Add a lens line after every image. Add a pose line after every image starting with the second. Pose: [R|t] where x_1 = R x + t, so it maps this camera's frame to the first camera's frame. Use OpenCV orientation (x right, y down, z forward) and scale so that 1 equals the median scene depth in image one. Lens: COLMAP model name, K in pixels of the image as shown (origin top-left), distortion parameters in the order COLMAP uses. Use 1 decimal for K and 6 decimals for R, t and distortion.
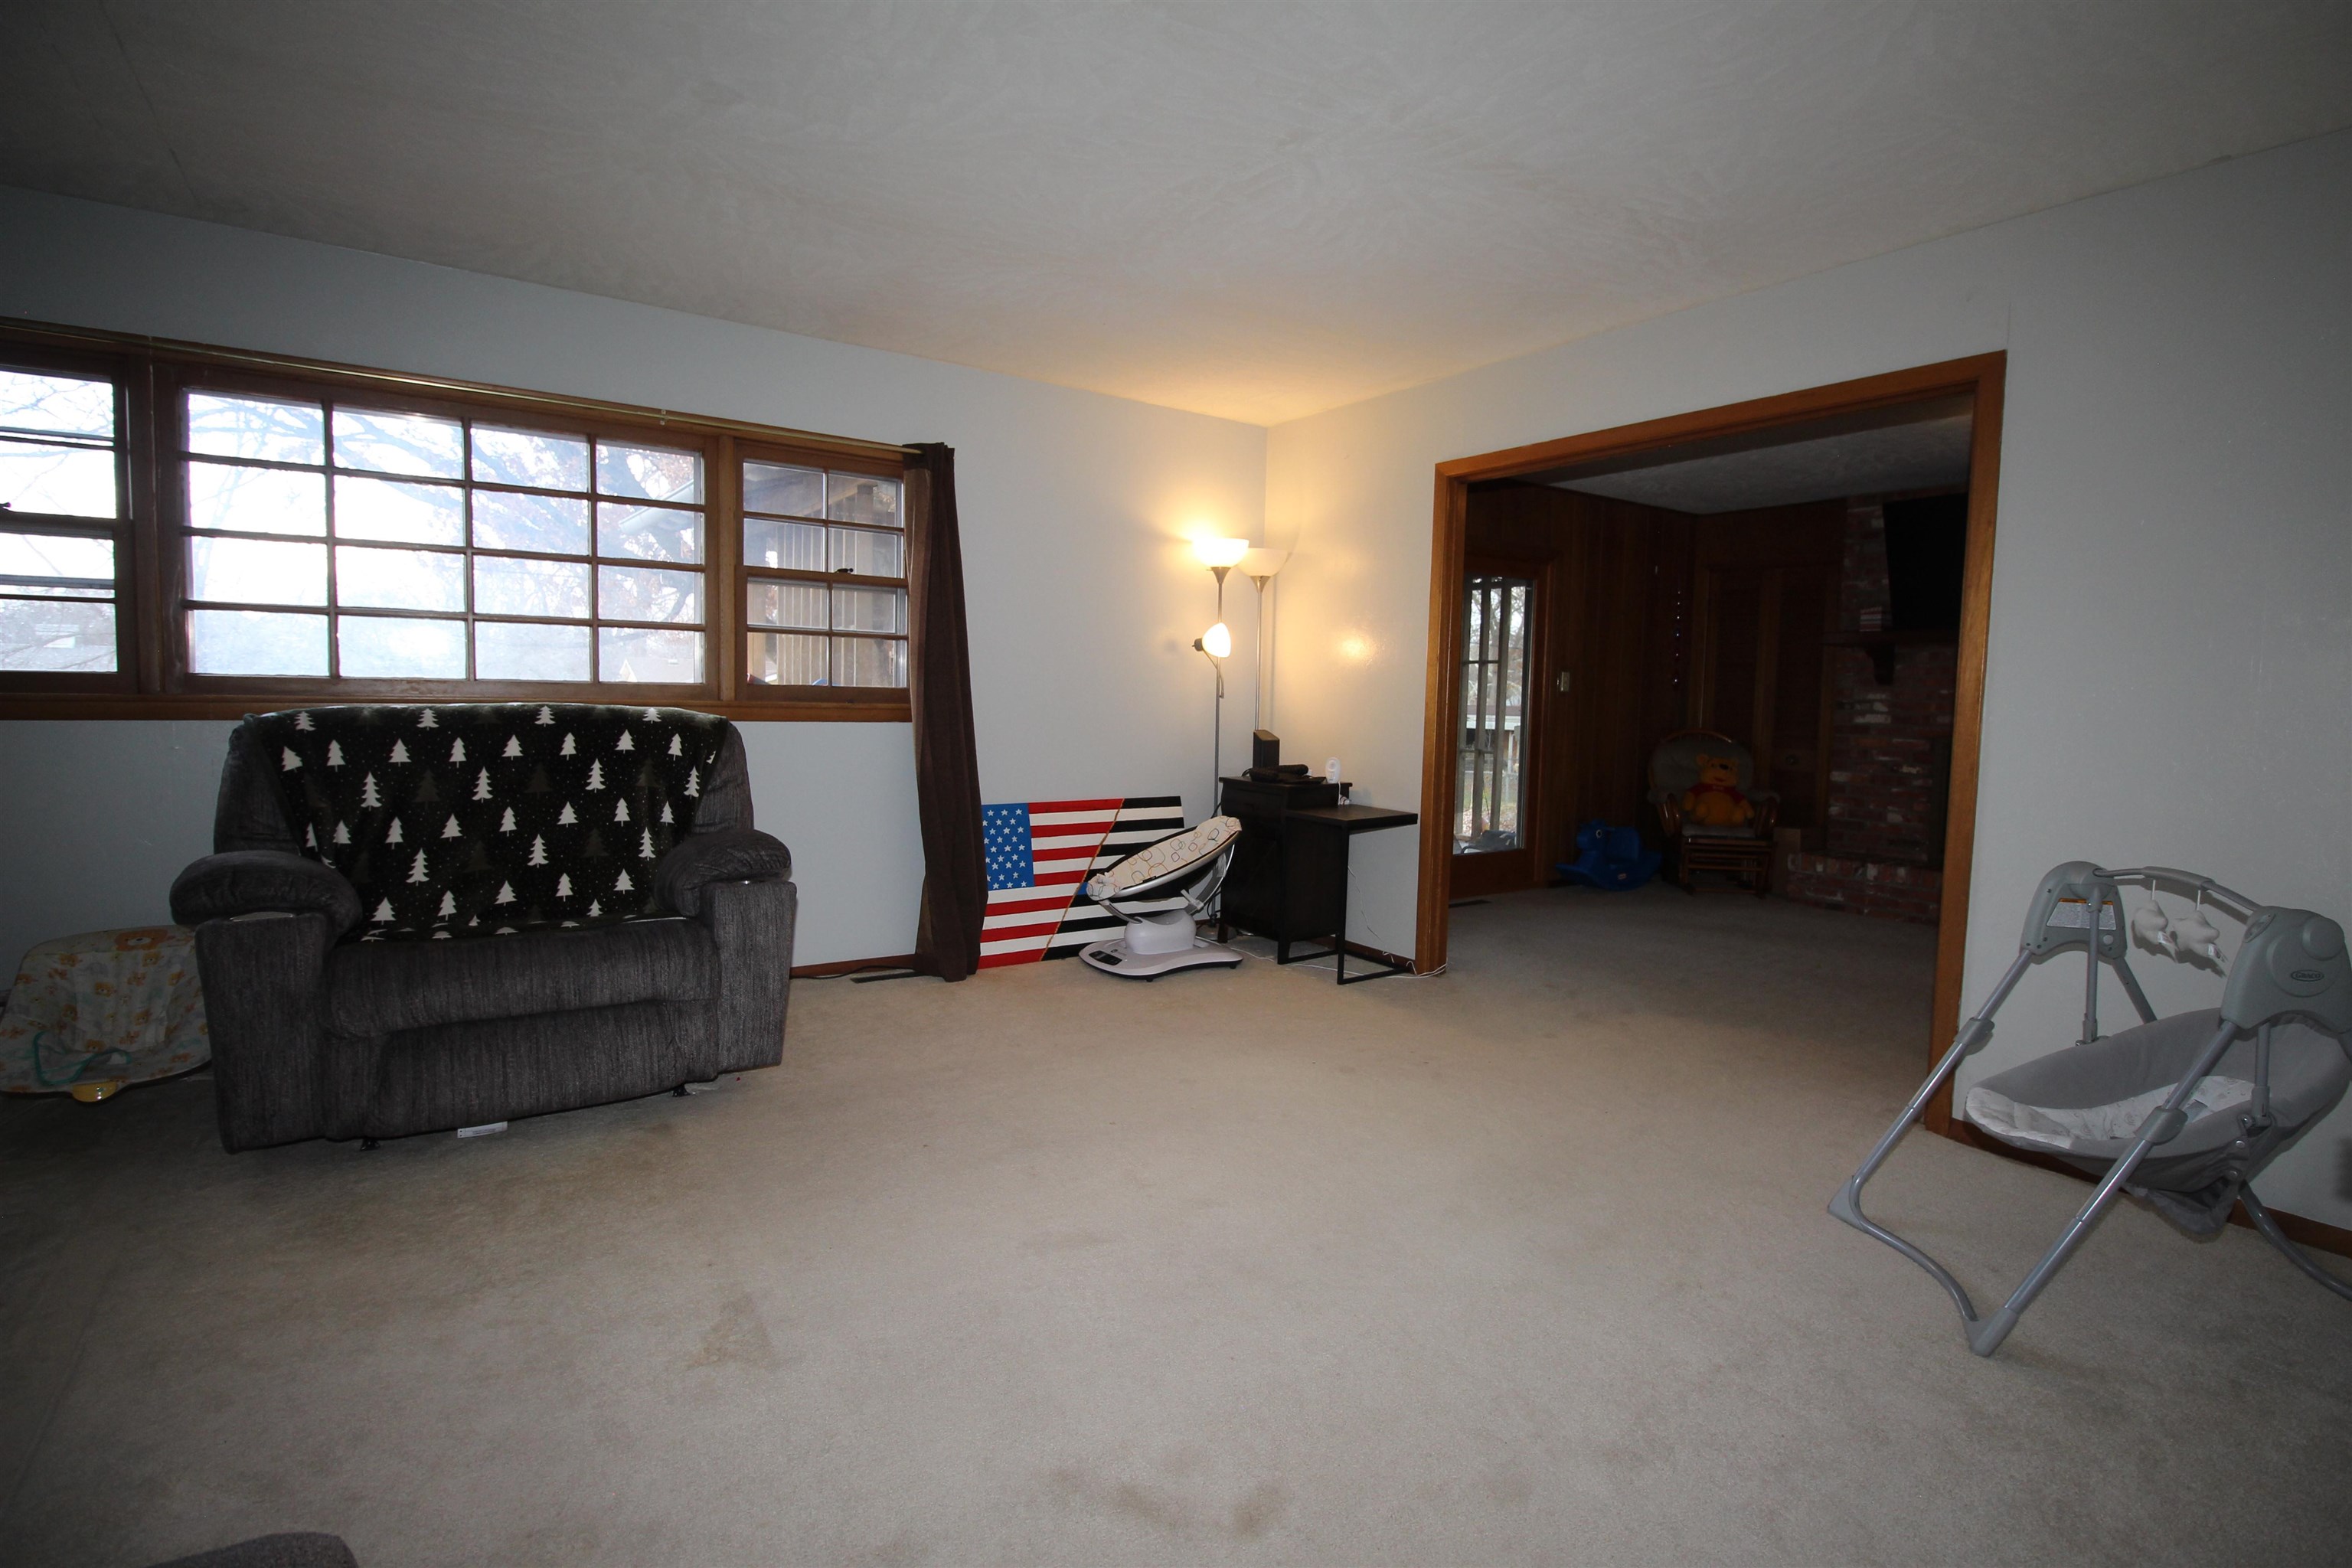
lens RADIAL K [[1104.5, 0, 1174.7], [0, 1104.5, 776.4], [0, 0, 1]] dist [-0.001193, -0.000086]
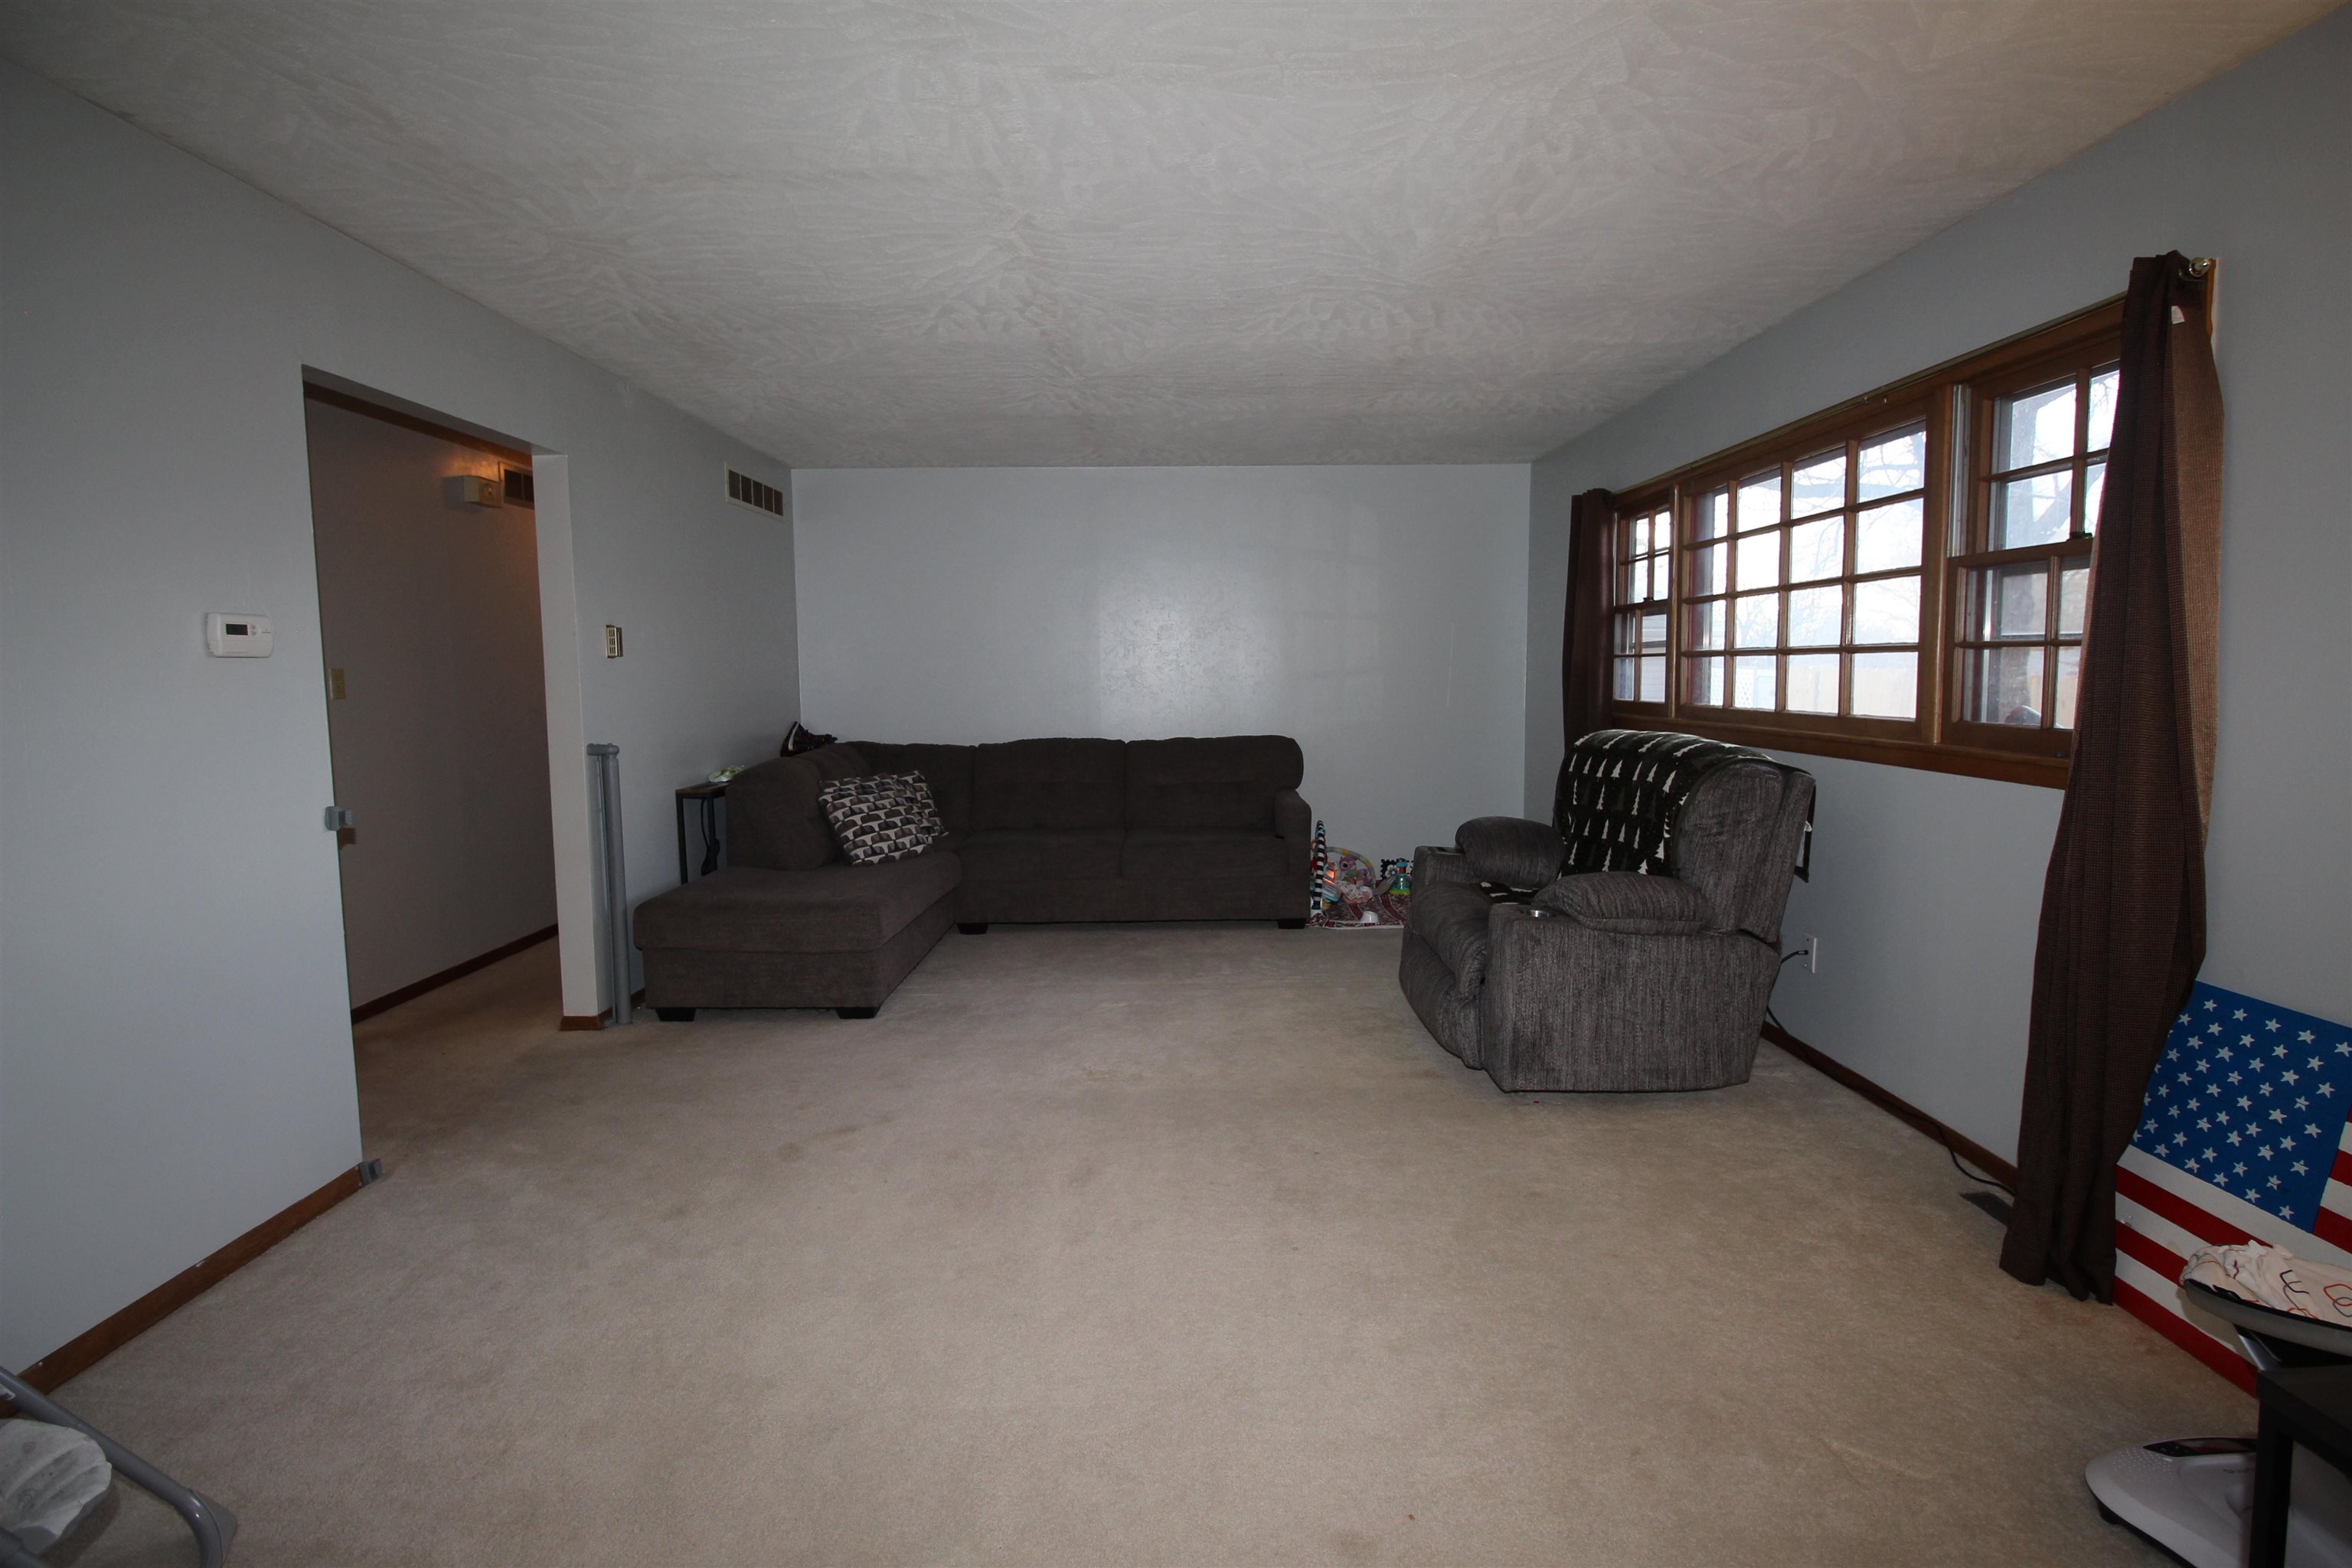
lens RADIAL K [[1104.5, 0, 1179.0], [0, 1104.5, 765.6], [0, 0, 1]] dist [-0.001193, -0.000086]
pose [[-0.544411, 0.045850, -0.837565, 0.234602], [-0.085975, 0.990196, 0.110089, -0.043161], [0.834401, 0.131943, -0.535132, 0.462569]]
